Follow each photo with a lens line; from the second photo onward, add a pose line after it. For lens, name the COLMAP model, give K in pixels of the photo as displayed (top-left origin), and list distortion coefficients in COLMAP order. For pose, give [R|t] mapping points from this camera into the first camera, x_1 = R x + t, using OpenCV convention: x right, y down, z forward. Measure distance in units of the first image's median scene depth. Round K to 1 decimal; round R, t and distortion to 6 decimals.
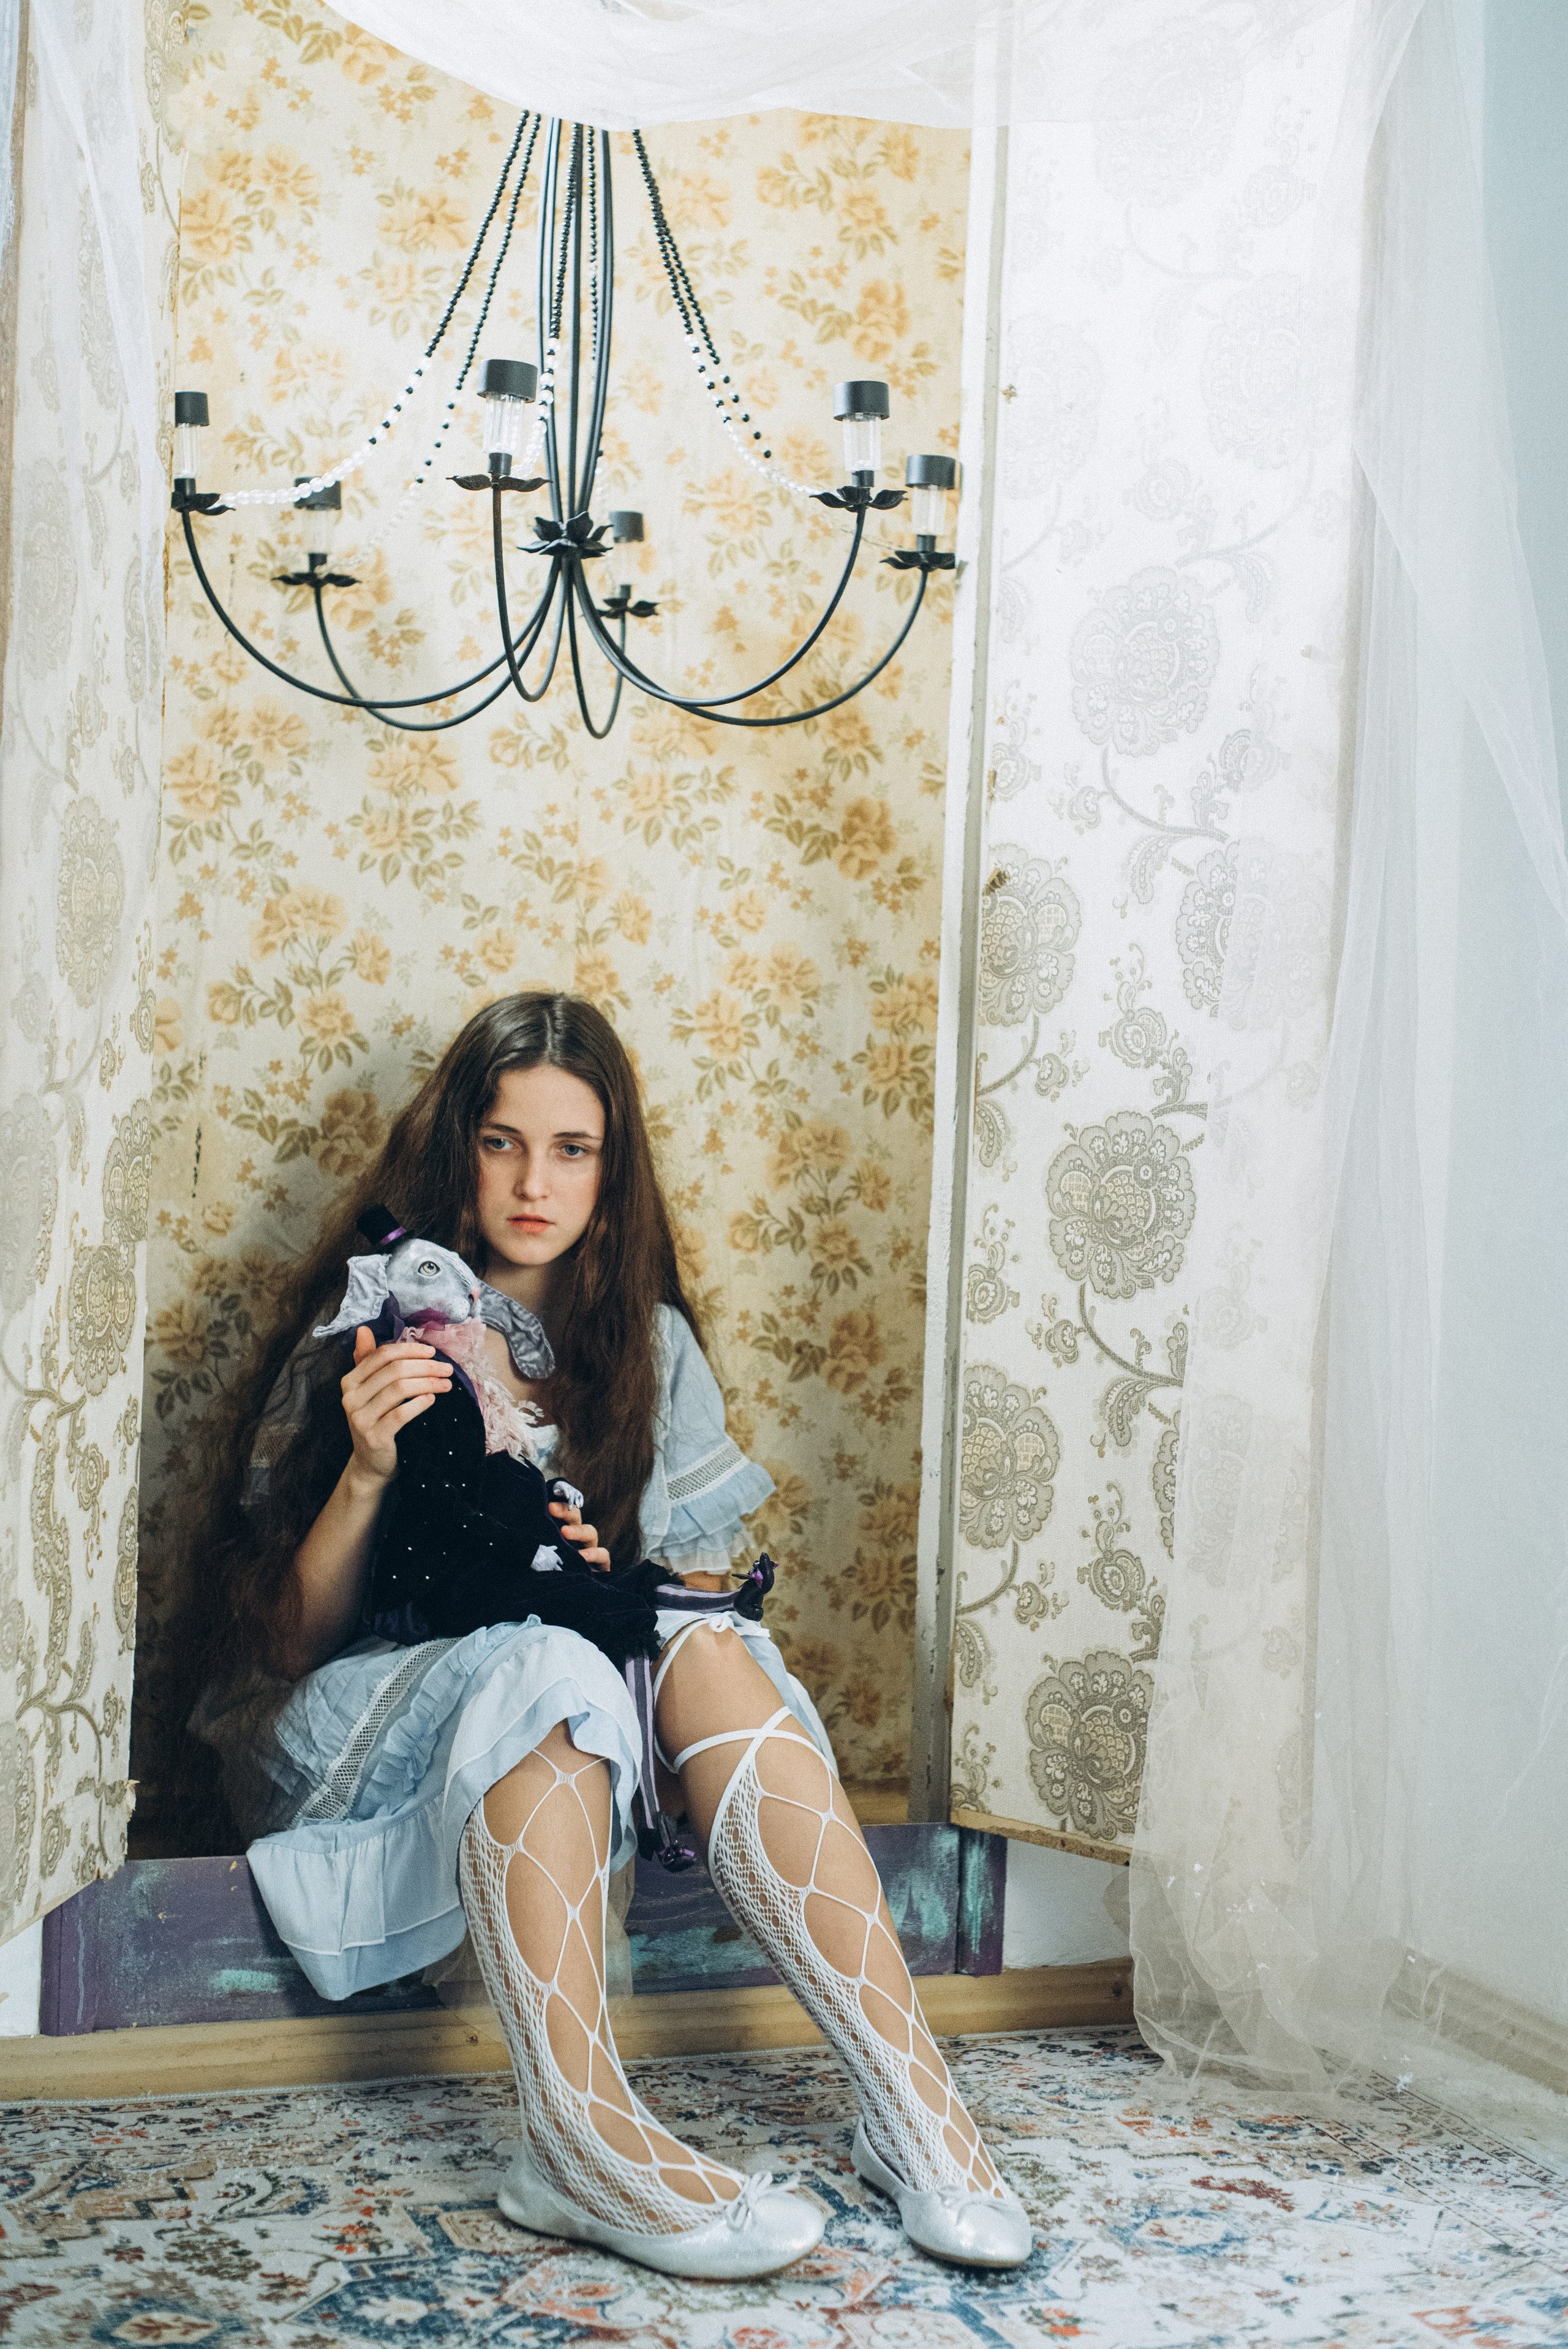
lens RADIAL K [[3527.9, 0, 783.1], [0, 3527.9, 1142.1], [0, 0, 1]] dist [0.043972, 0.000000]
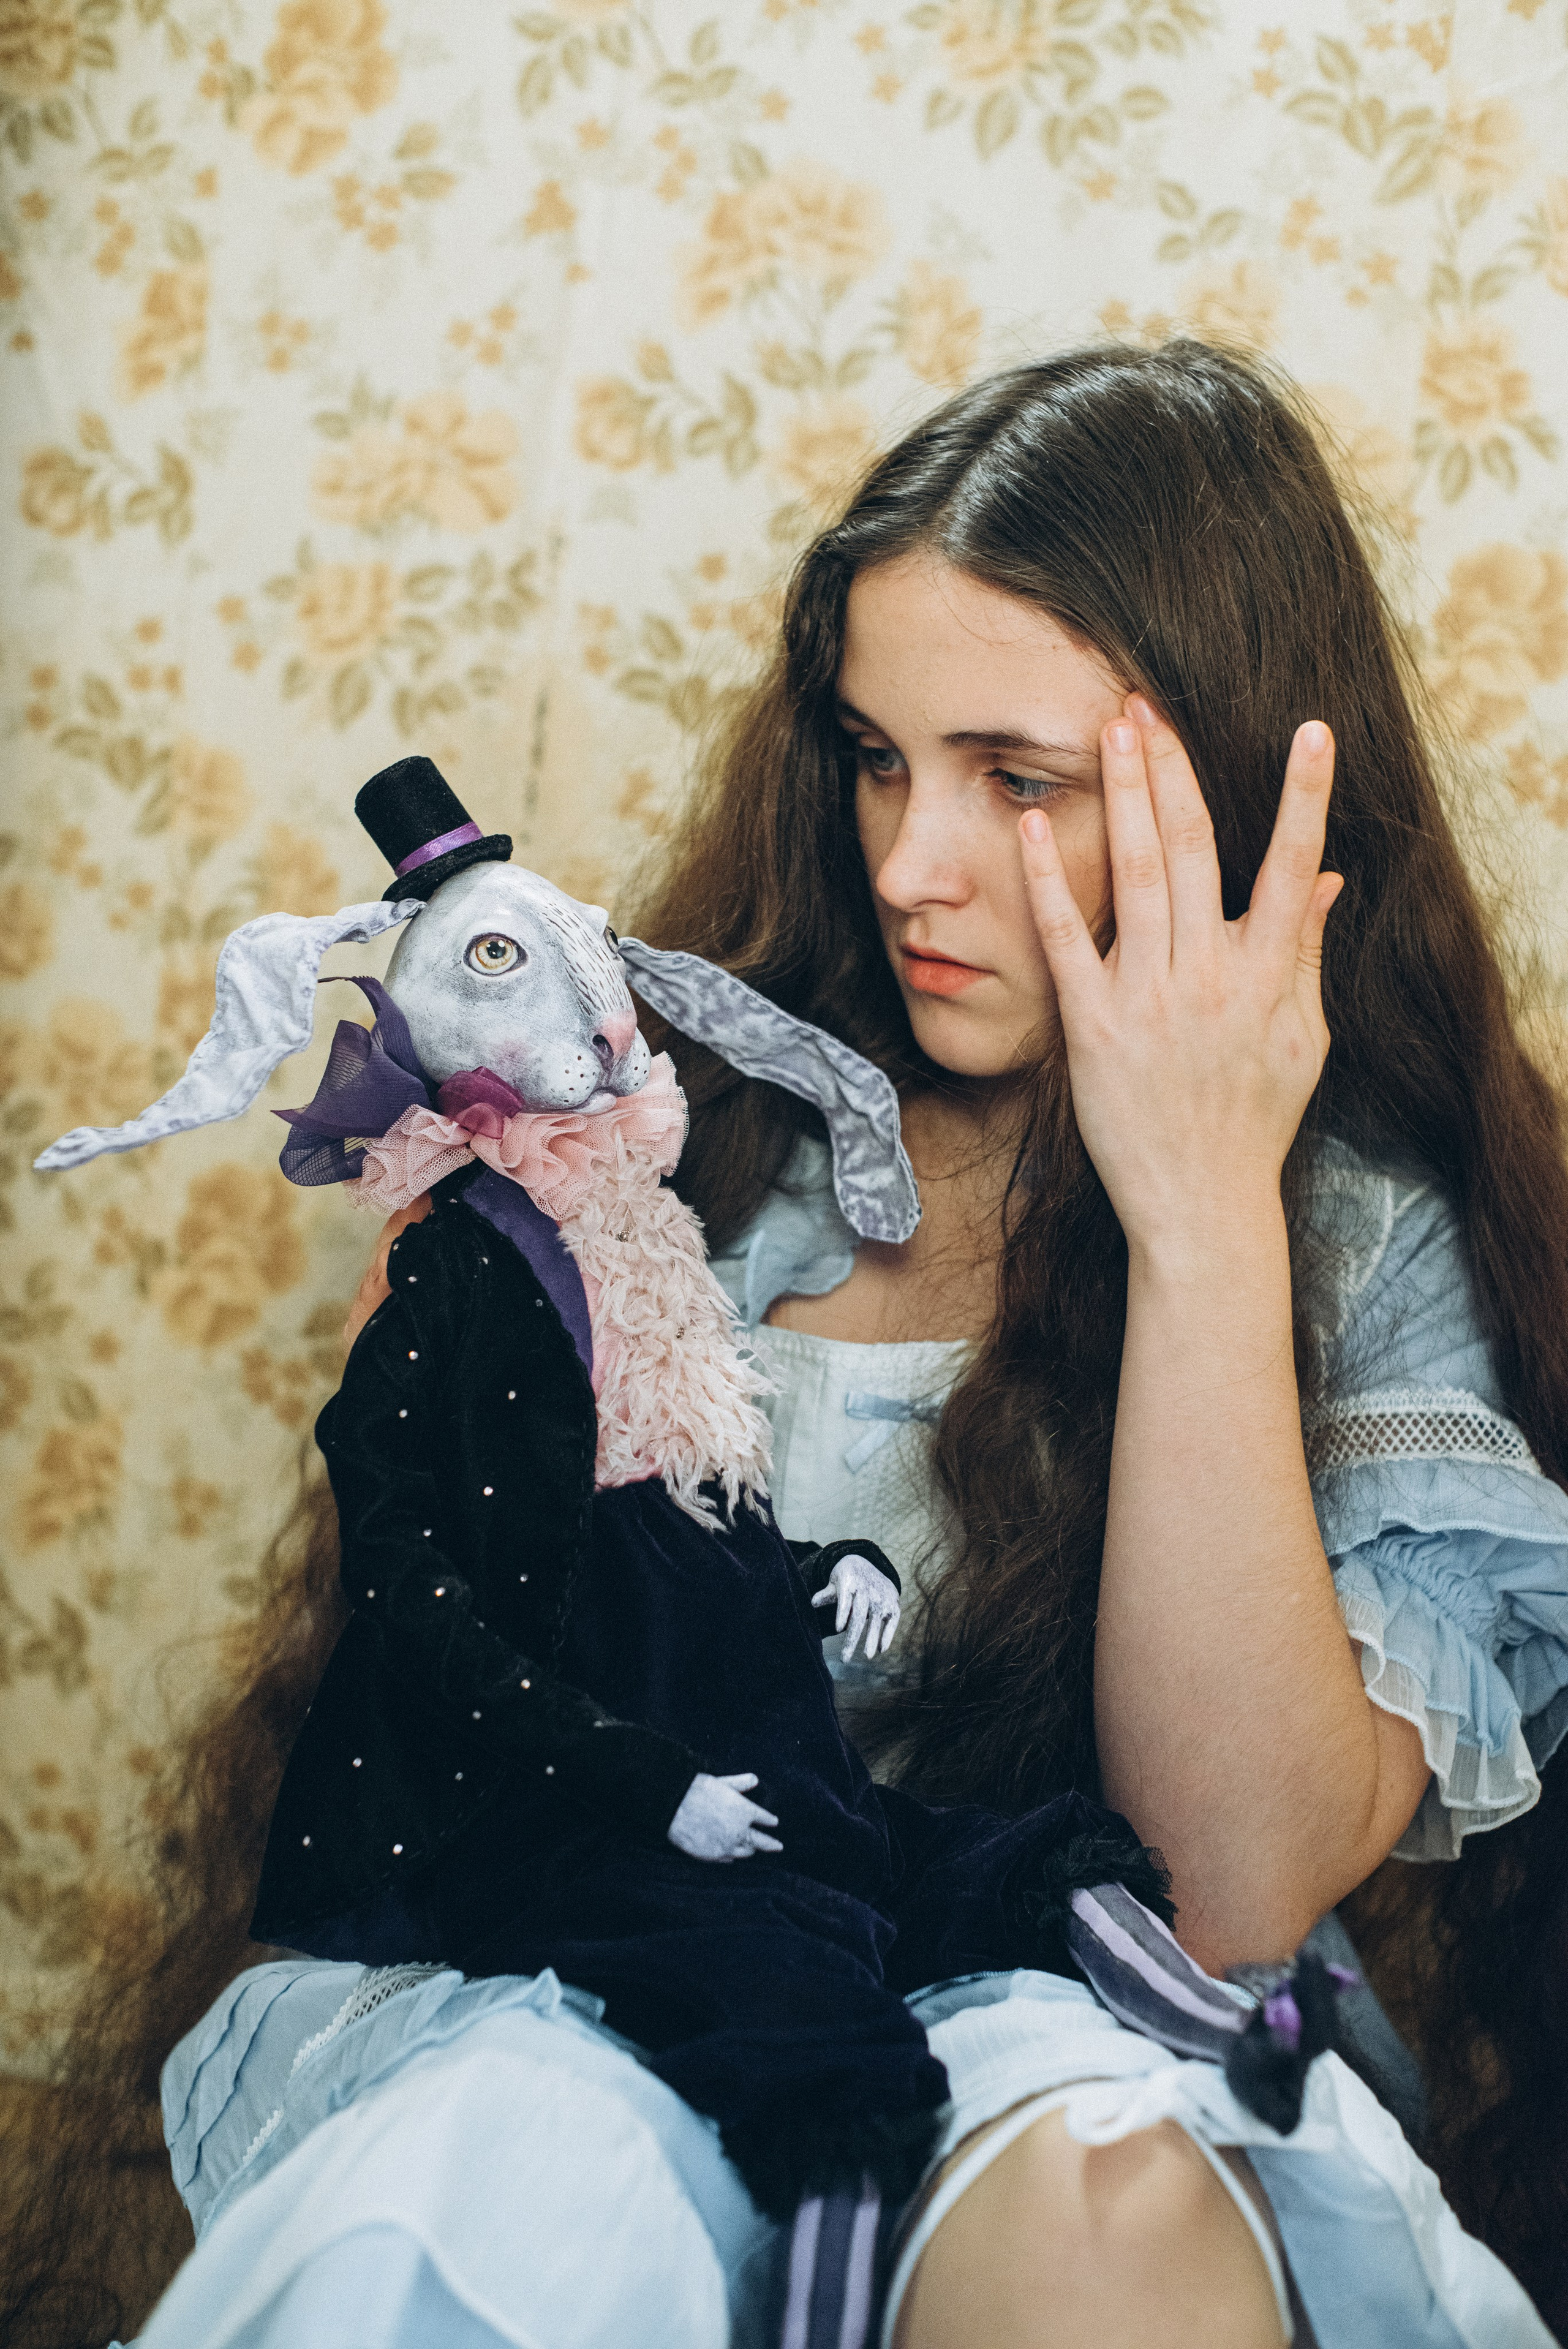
lens RADIAL K [[3328.3, 0, 826.7], [0, 3328.3, 1110.1], [0, 0, 1]] dist [0.027163, 0.000000]
pose [[0.867626, 0.074244, -0.491644, 0.085442], [-0.067748, 0.997220, 0.031033, 0.034316], [0.492581, 0.006383, 0.870243, 0.635256]]
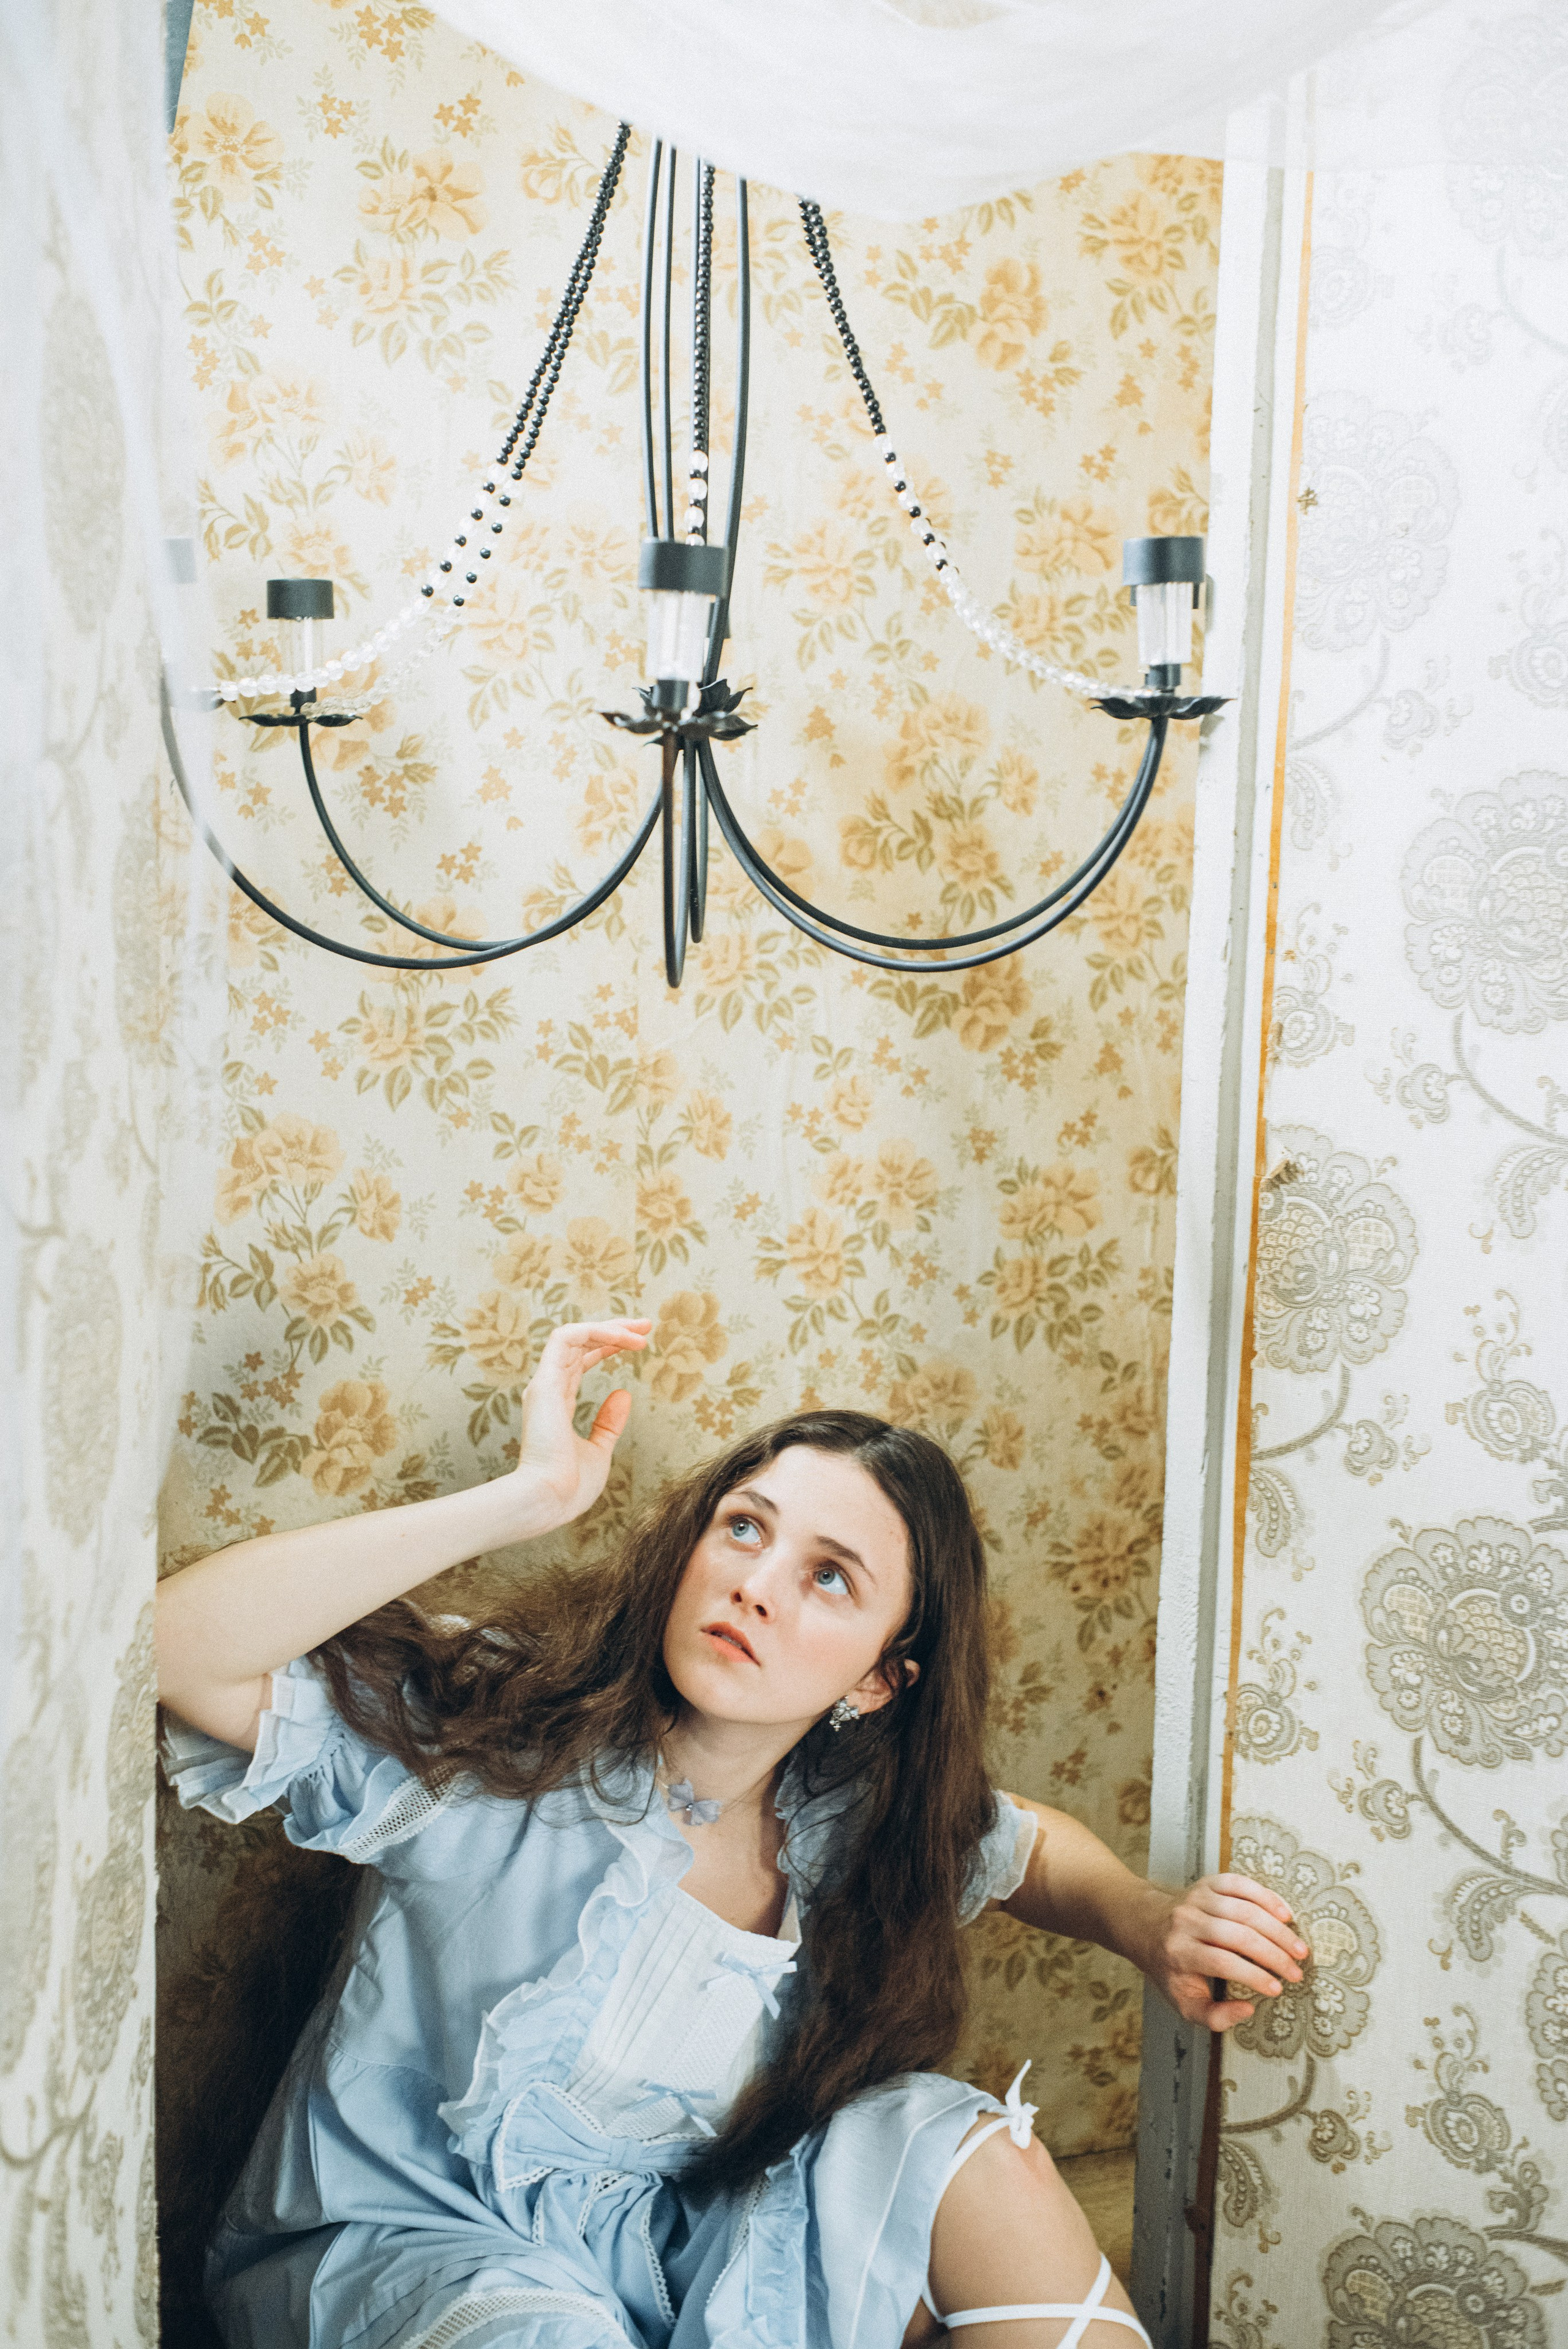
lens RADIAL K [[3328.3, 0, 772.5], [0, 3328.3, 1165.4], [0, 0, 1]] dist [0.027163, 0.000000]
pose [[0.995705, -0.022115, 0.089907, -0.097136], [0.012052, 0.993750, 0.110974, -0.139737], [-0.091799, -0.109413, 0.989748, 0.296833]]
